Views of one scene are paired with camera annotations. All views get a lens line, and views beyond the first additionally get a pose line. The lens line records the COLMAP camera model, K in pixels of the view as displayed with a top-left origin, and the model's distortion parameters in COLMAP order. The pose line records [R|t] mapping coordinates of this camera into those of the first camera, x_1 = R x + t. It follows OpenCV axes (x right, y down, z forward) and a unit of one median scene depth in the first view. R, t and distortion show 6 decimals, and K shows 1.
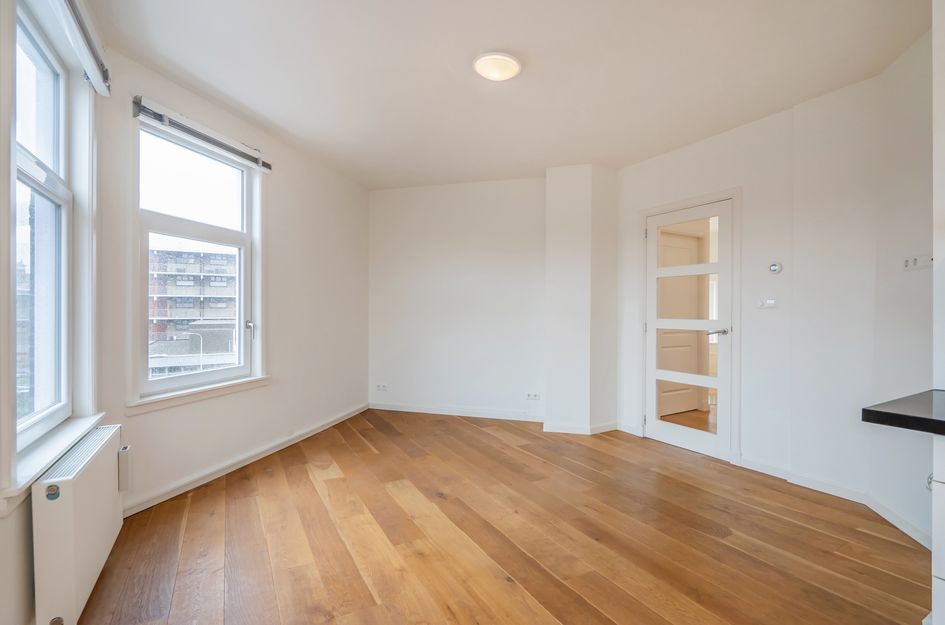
lens RADIAL K [[444.6, 0, 480.4], [0, 444.6, 310.4], [0, 0, 1]] dist [-0.004654, -0.000374]
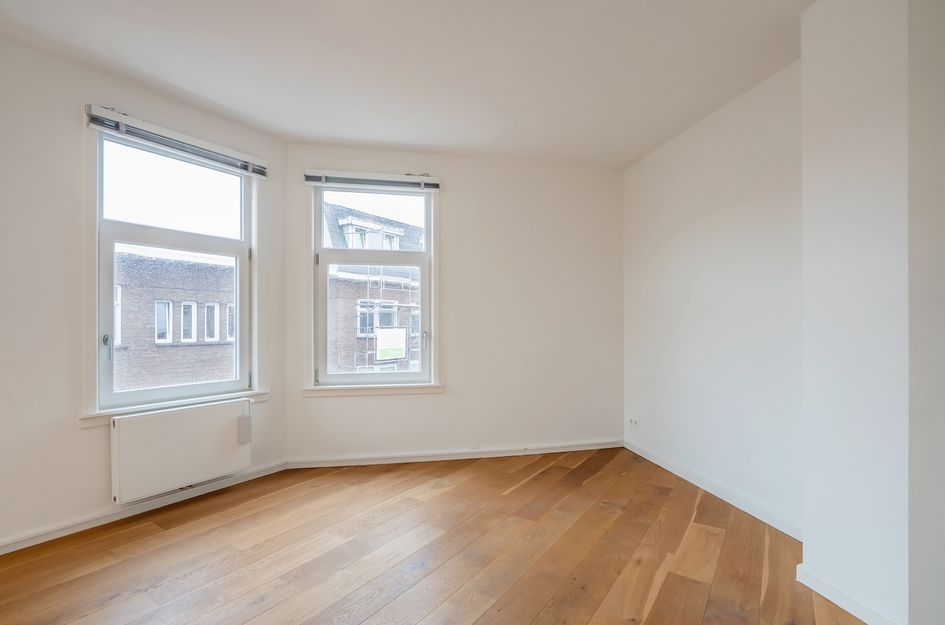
lens RADIAL K [[444.6, 0, 476.5], [0, 444.6, 318.2], [0, 0, 1]] dist [-0.004654, -0.000374]
pose [[0.457033, -0.011438, -0.889376, 0.499370], [-0.005458, 0.999862, -0.015663, 0.006943], [0.889433, 0.012013, 0.456907, 0.591775]]
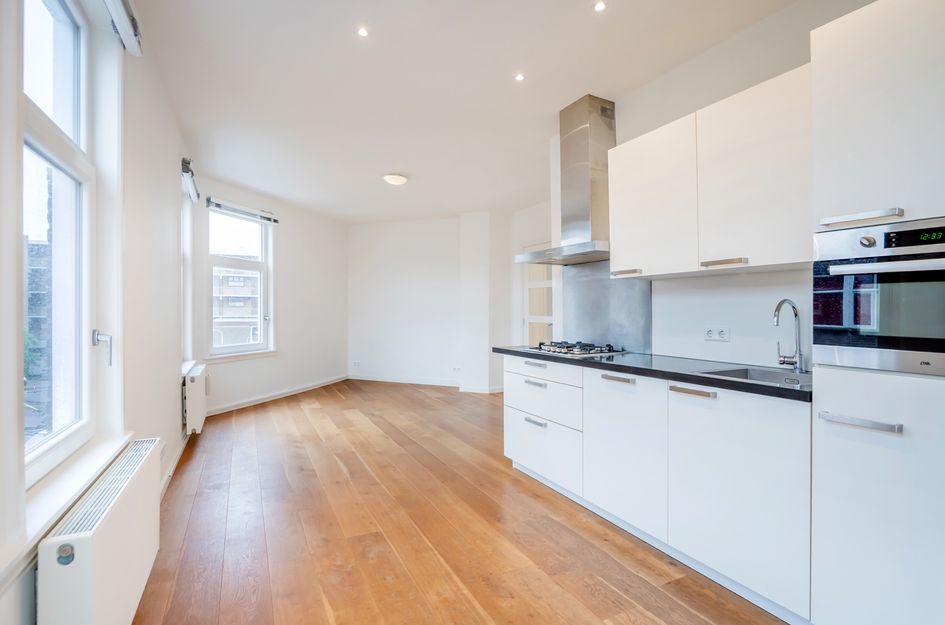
lens RADIAL K [[444.6, 0, 466.0], [0, 444.6, 317.7], [0, 0, 1]] dist [-0.004654, -0.000374]
pose [[0.998500, 0.004409, -0.054583, 0.307932], [-0.003442, 0.999836, 0.017801, -0.000833], [0.054652, -0.017586, 0.998351, -0.601857]]
